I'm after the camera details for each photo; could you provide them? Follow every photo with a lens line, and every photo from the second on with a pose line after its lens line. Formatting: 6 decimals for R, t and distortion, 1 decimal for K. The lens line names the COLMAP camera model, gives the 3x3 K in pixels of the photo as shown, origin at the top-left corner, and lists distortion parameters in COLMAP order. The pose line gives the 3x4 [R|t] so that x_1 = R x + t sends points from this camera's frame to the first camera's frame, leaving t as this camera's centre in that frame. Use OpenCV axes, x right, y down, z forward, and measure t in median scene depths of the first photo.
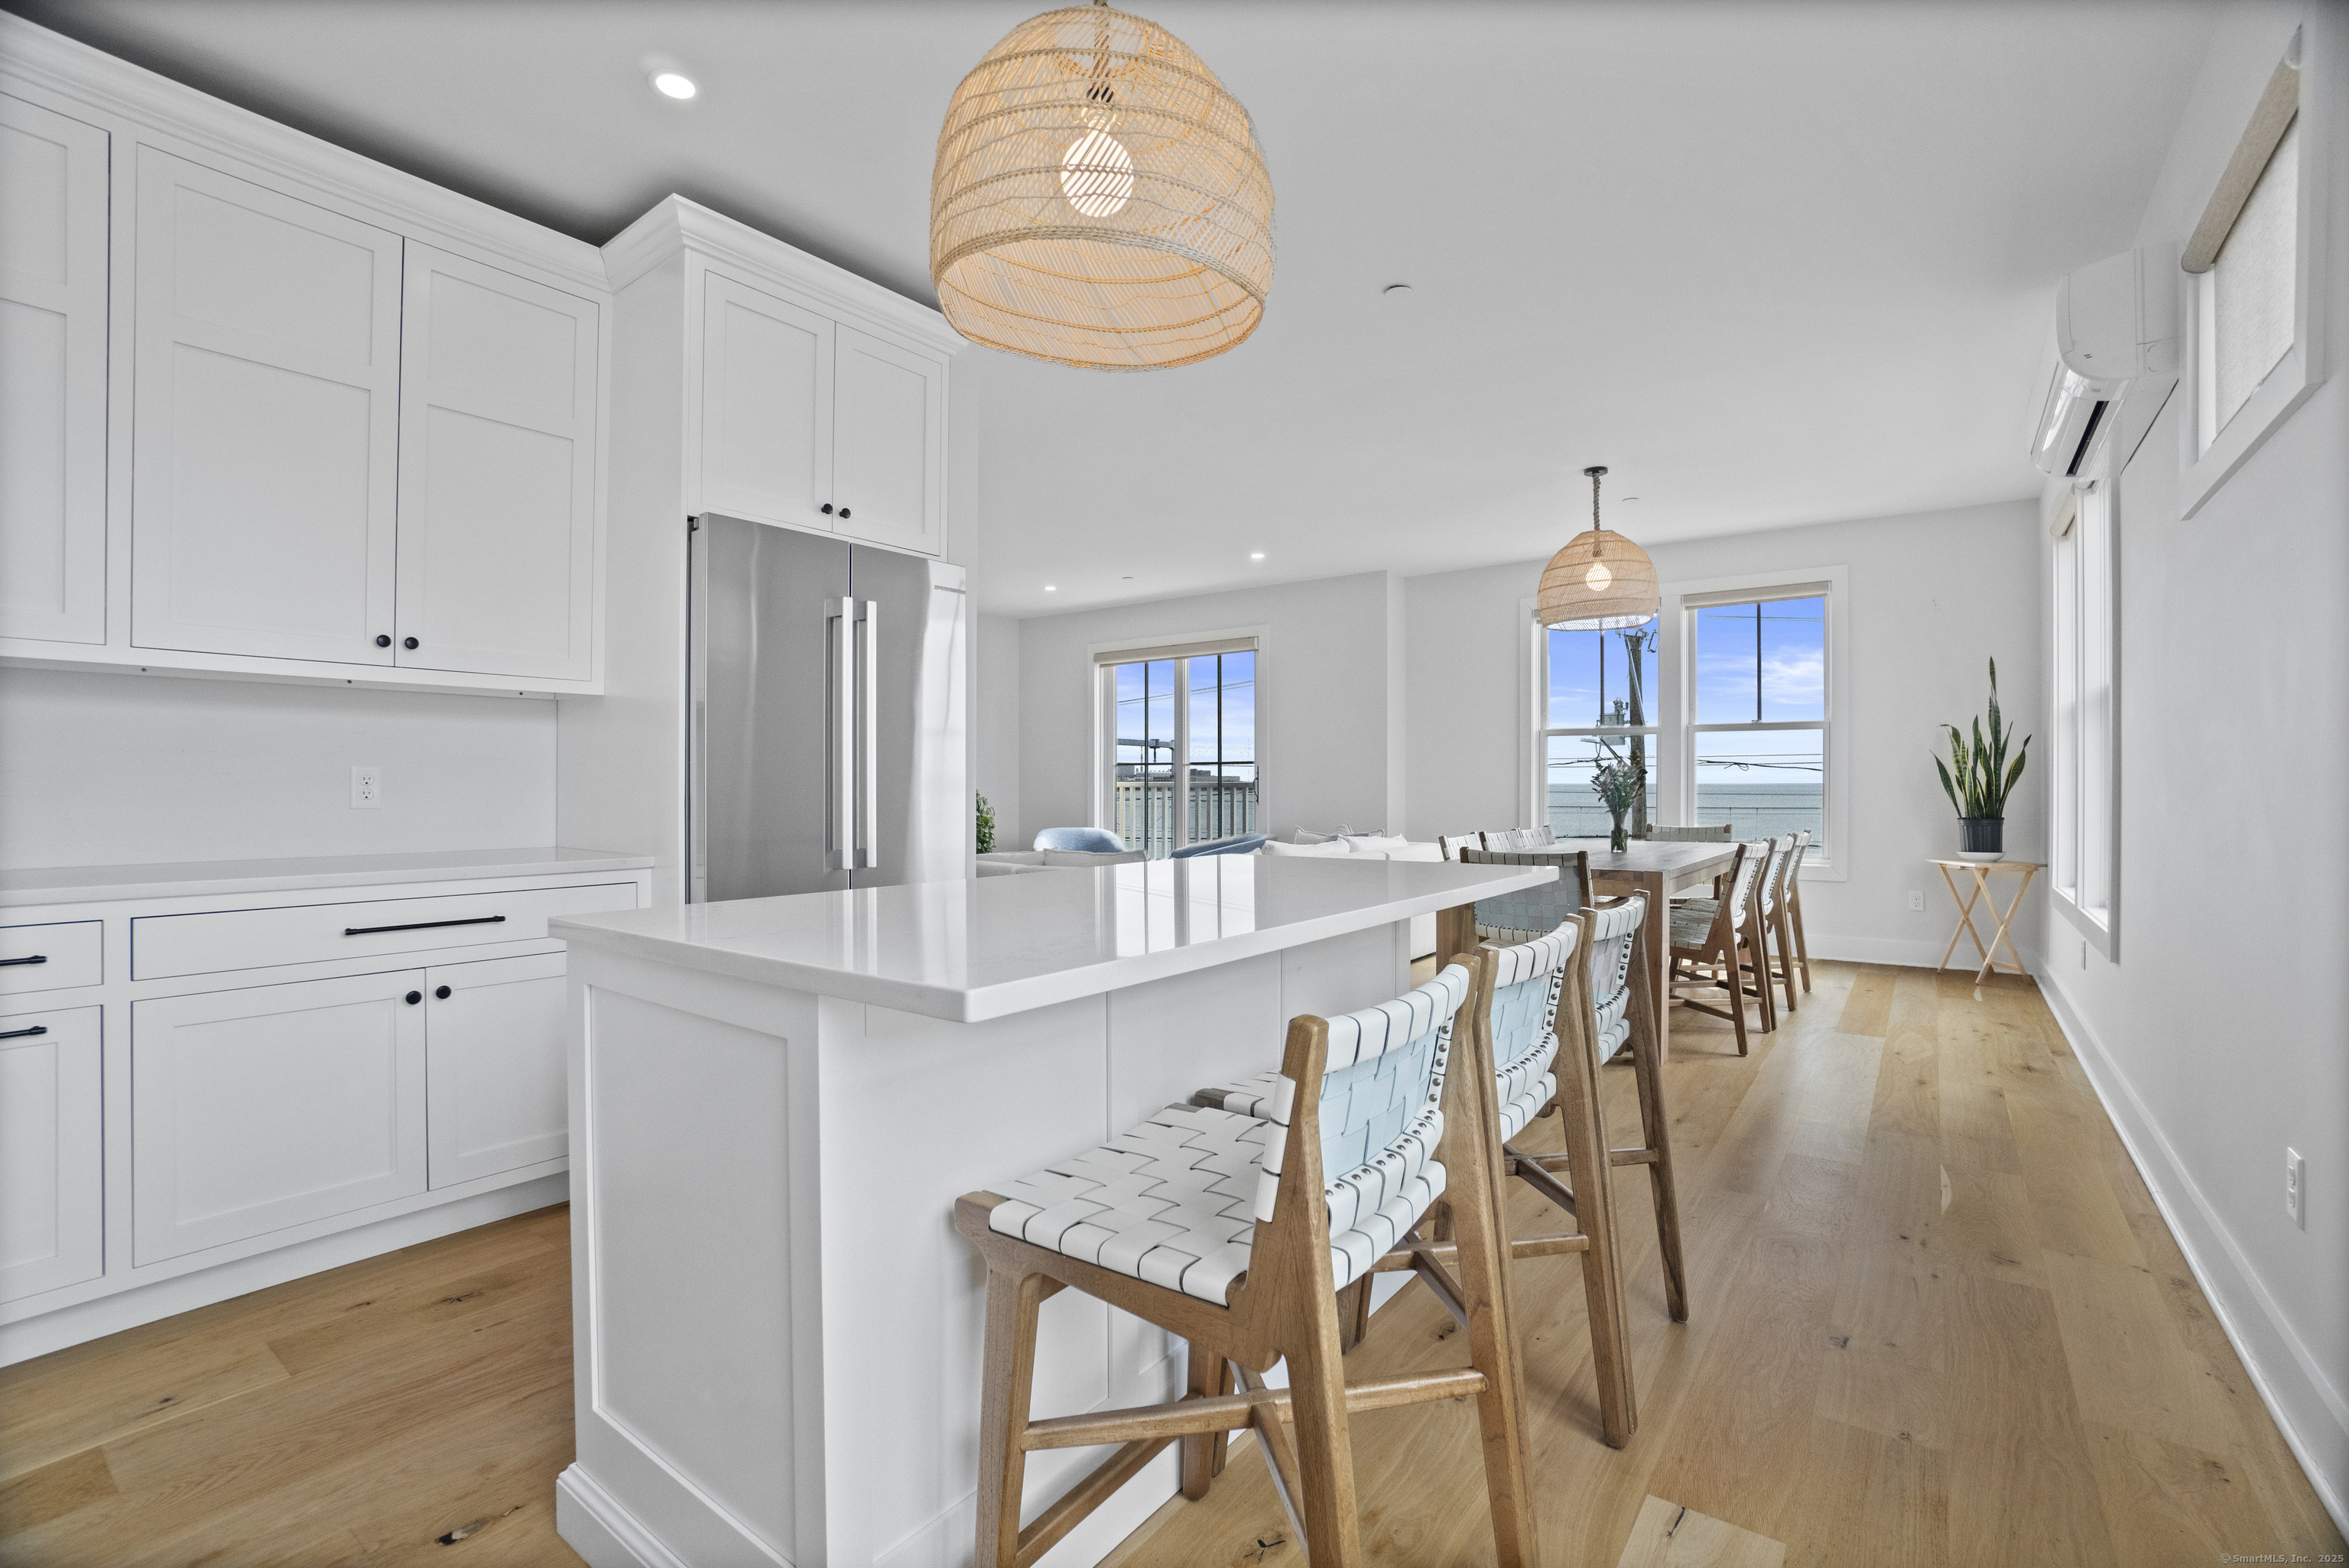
lens RADIAL K [[1037.7, 0, 1167.0], [0, 1037.7, 783.2], [0, 0, 1]] dist [-0.064078, 0.021875]
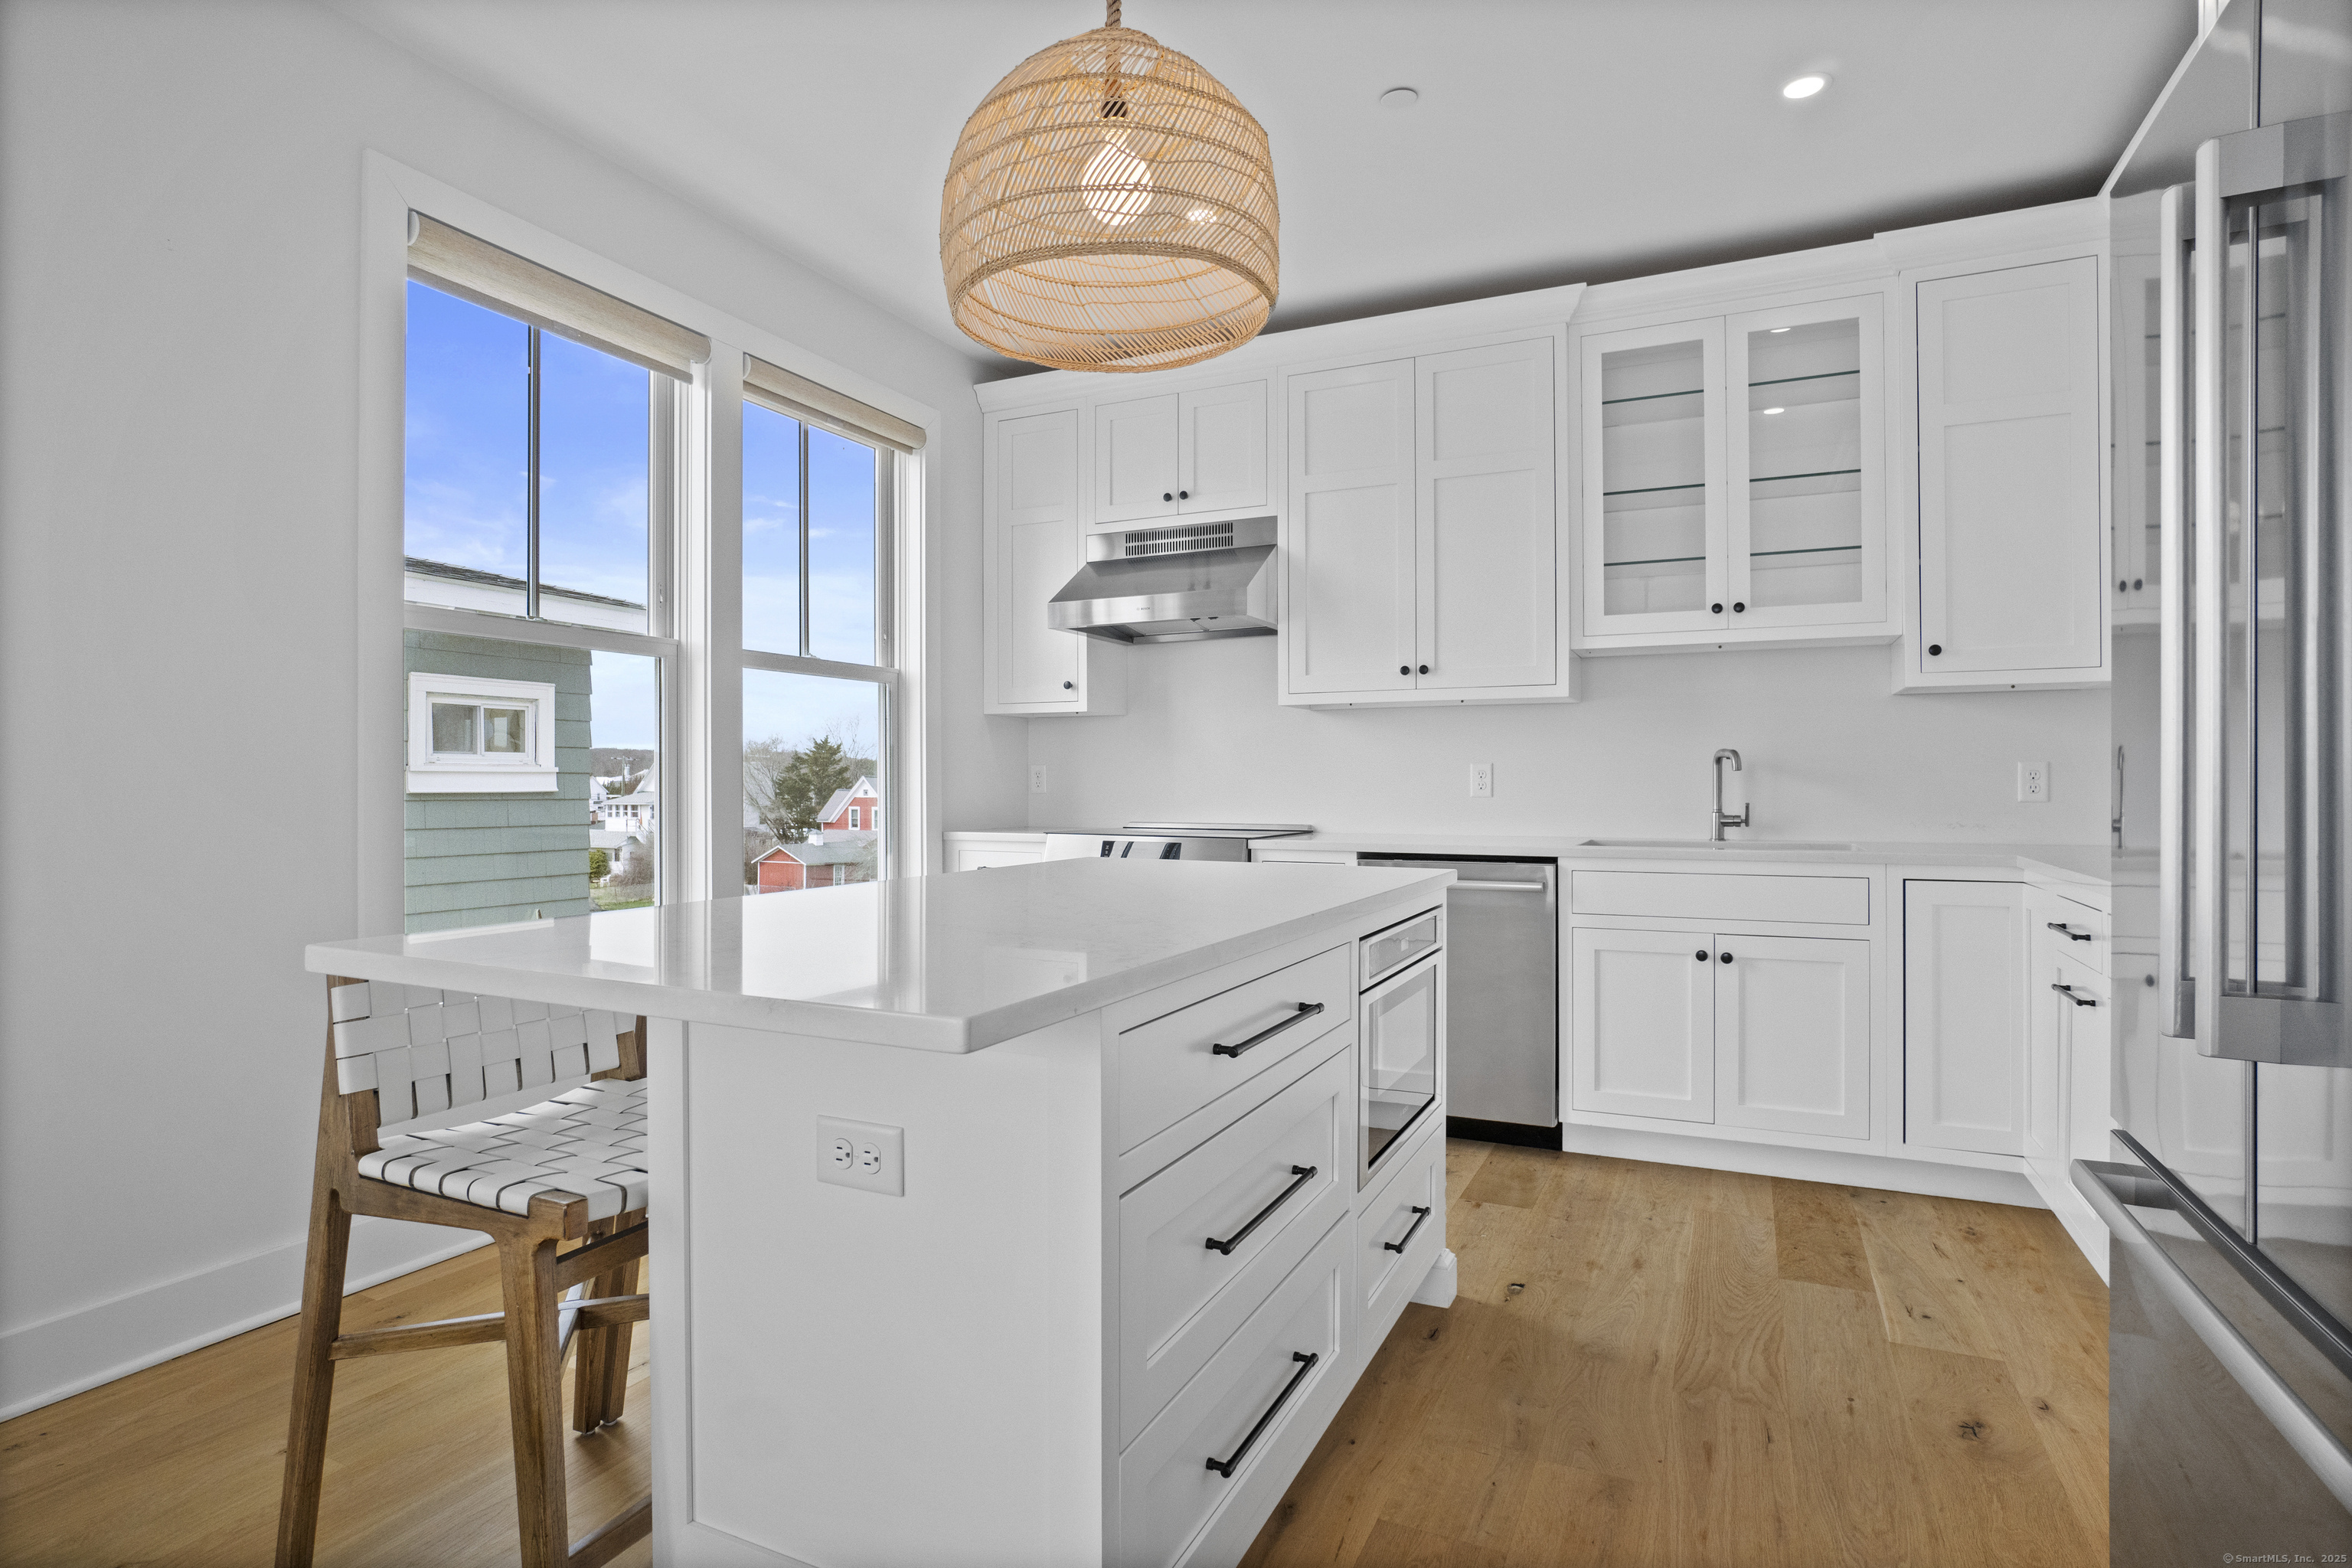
lens RADIAL K [[1199.5, 0, 1176.0], [0, 1199.5, 784.0], [0, 0, 1]] dist [-0.041112, 0.018079]
pose [[-0.980135, 0.001435, -0.198325, 0.034138], [0.001626, 0.999998, -0.000802, 0.002685], [0.198324, -0.001108, -0.980136, 0.687312]]
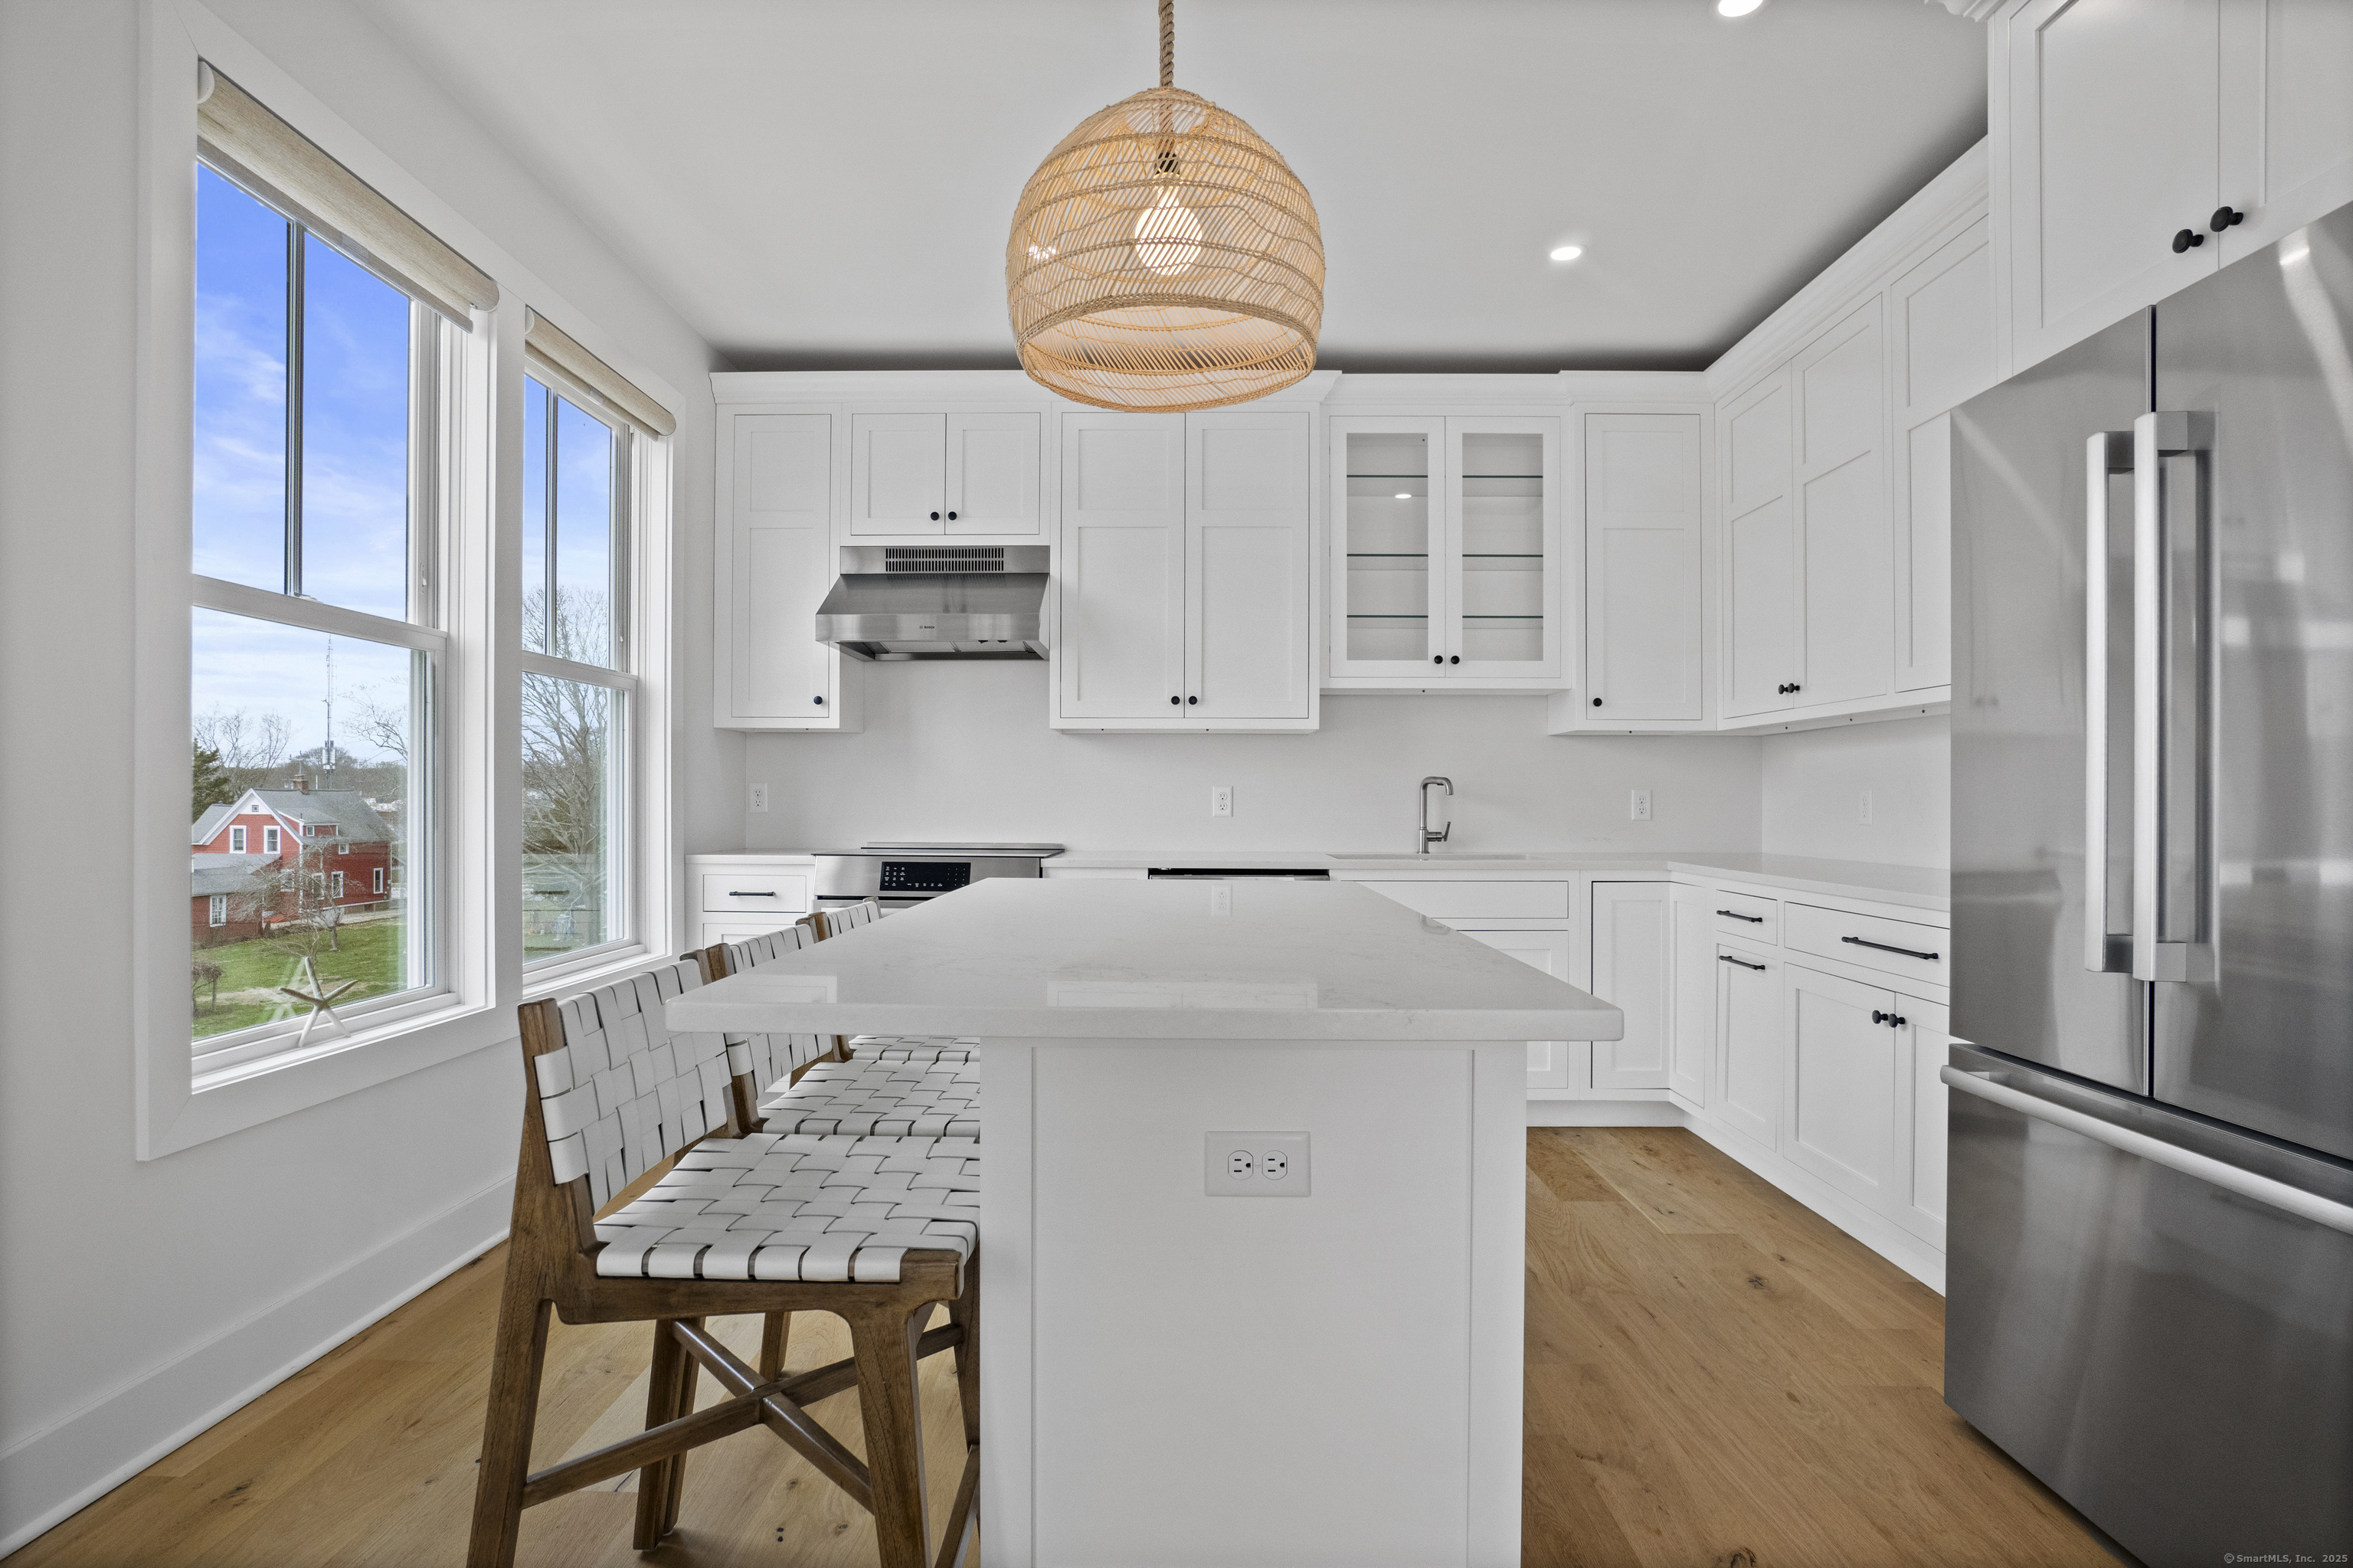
lens RADIAL K [[1177.7, 0, 1175.1], [0, 1177.7, 802.7], [0, 0, 1]] dist [-0.036972, -0.000027]
pose [[-0.807719, -0.001897, -0.589565, 0.204897], [-0.002570, 0.999997, 0.000304, 0.000776], [0.589562, 0.001760, -0.807721, 0.630752]]
